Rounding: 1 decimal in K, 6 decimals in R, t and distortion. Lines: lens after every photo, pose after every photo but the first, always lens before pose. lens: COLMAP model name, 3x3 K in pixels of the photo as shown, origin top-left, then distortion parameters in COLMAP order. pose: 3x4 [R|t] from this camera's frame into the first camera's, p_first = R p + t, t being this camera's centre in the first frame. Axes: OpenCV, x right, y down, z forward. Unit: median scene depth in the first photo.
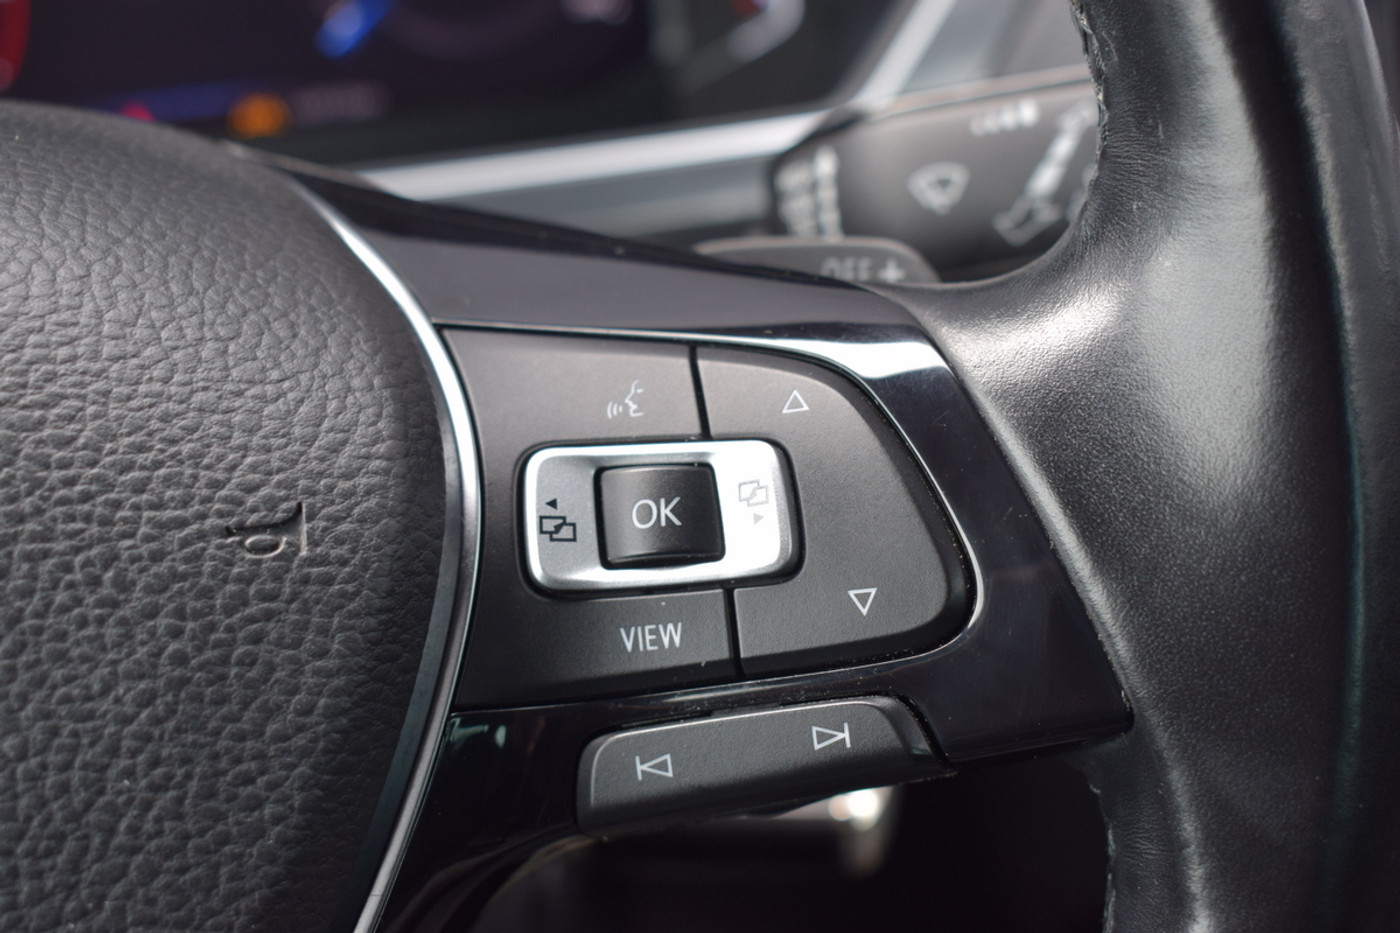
lens RADIAL K [[2081.6, 0, 693.6], [0, 2081.6, 464.2], [0, 0, 1]] dist [0.039479, 0.000000]
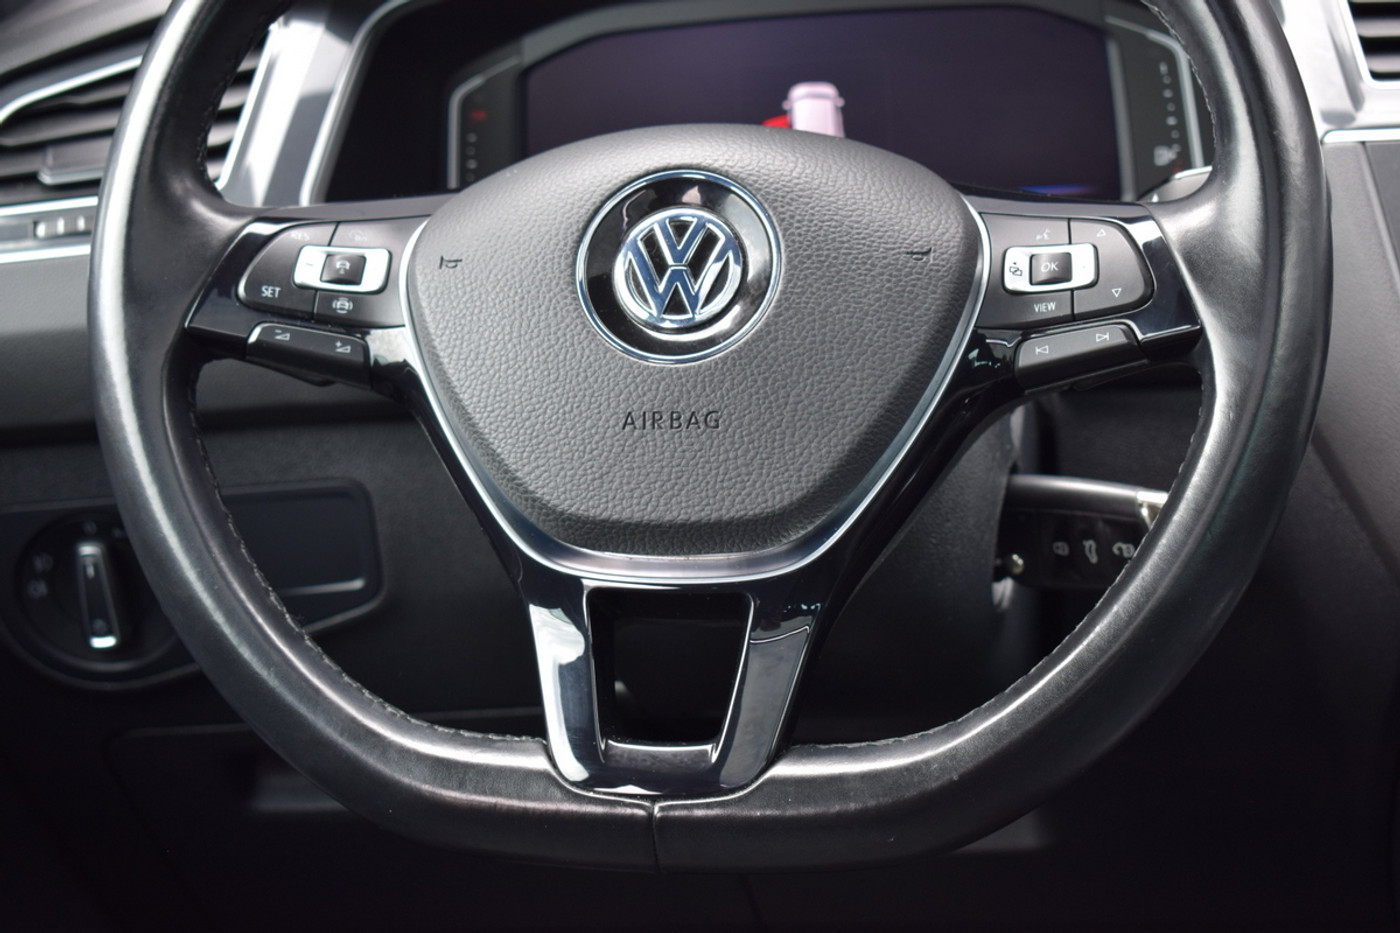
lens RADIAL K [[3282.0, 0, 705.7], [0, 3282.0, 464.9], [0, 0, 1]] dist [0.132024, 0.000000]
pose [[0.980663, 0.067667, -0.183632, 0.392646], [-0.105715, 0.972807, -0.206084, 1.360704], [0.164693, 0.221511, 0.961150, -3.614985]]
